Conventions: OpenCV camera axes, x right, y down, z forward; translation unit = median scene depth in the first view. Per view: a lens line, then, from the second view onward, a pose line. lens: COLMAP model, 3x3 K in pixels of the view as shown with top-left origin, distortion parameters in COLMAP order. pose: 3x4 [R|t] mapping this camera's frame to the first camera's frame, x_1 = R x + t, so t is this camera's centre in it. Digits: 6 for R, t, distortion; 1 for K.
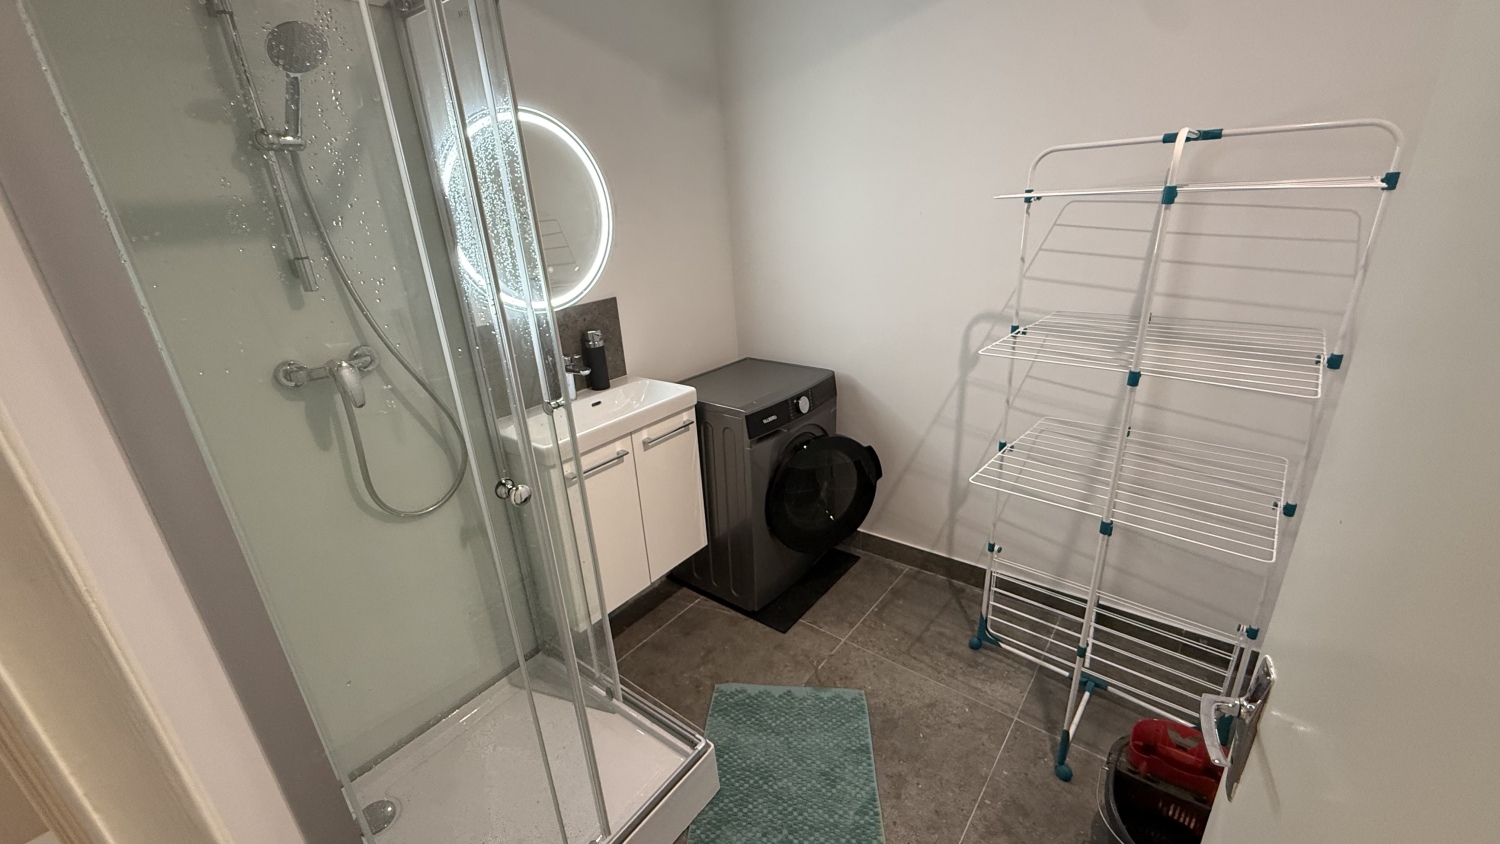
lens RADIAL K [[600.8, 0, 747.9], [0, 600.8, 424.7], [0, 0, 1]] dist [0.000729, -0.000111]
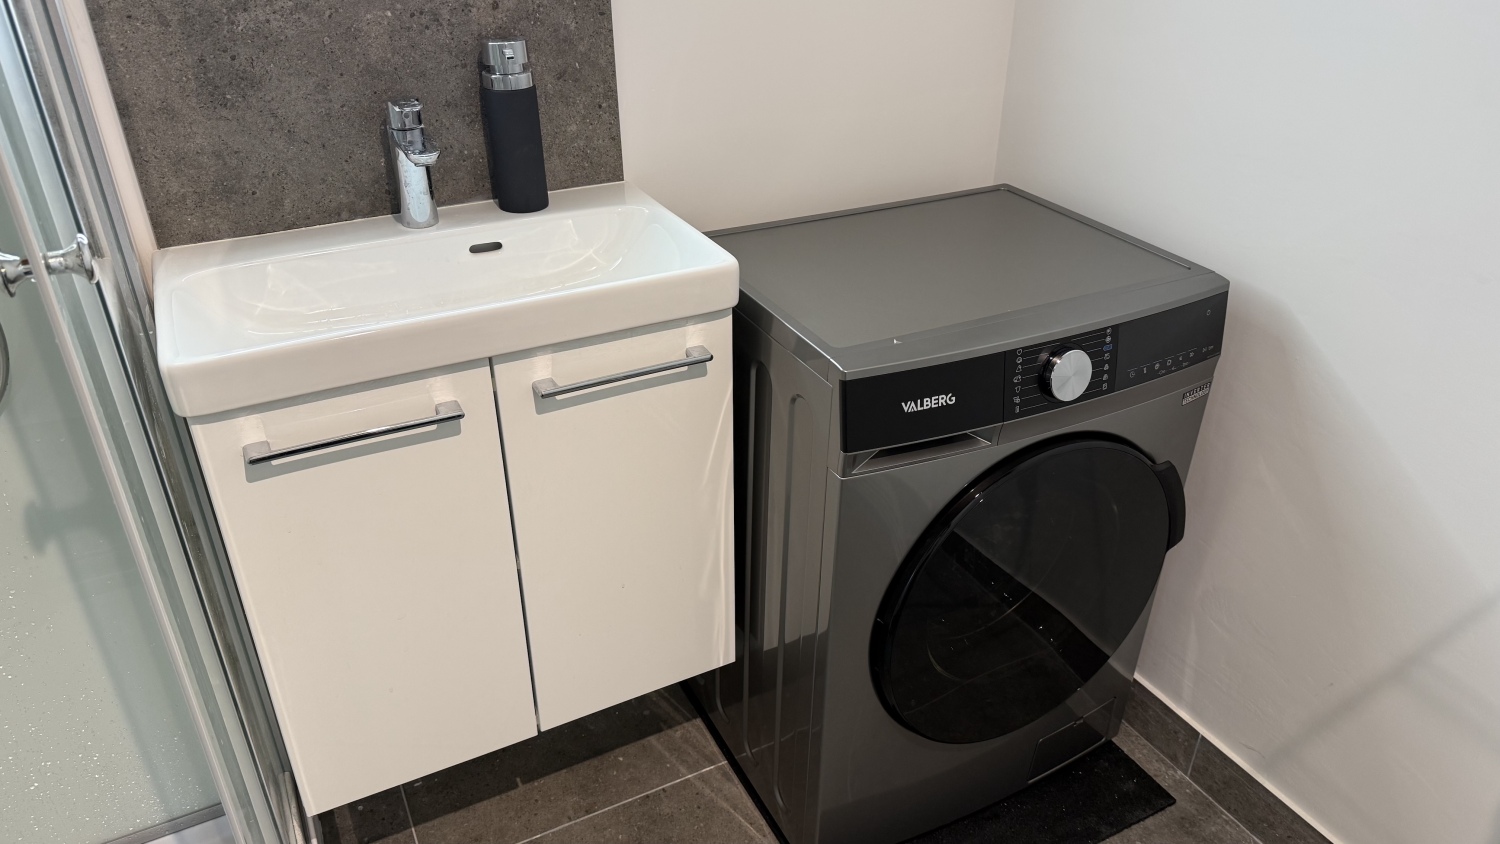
lens RADIAL K [[1057.9, 0, 751.2], [0, 1057.9, 437.2], [0, 0, 1]] dist [0.147709, -0.285178]
pose [[0.907833, 0.258510, -0.330168, 0.141936], [-0.196083, 0.957687, 0.210683, -0.092237], [0.370662, -0.126525, 0.920110, 0.429036]]
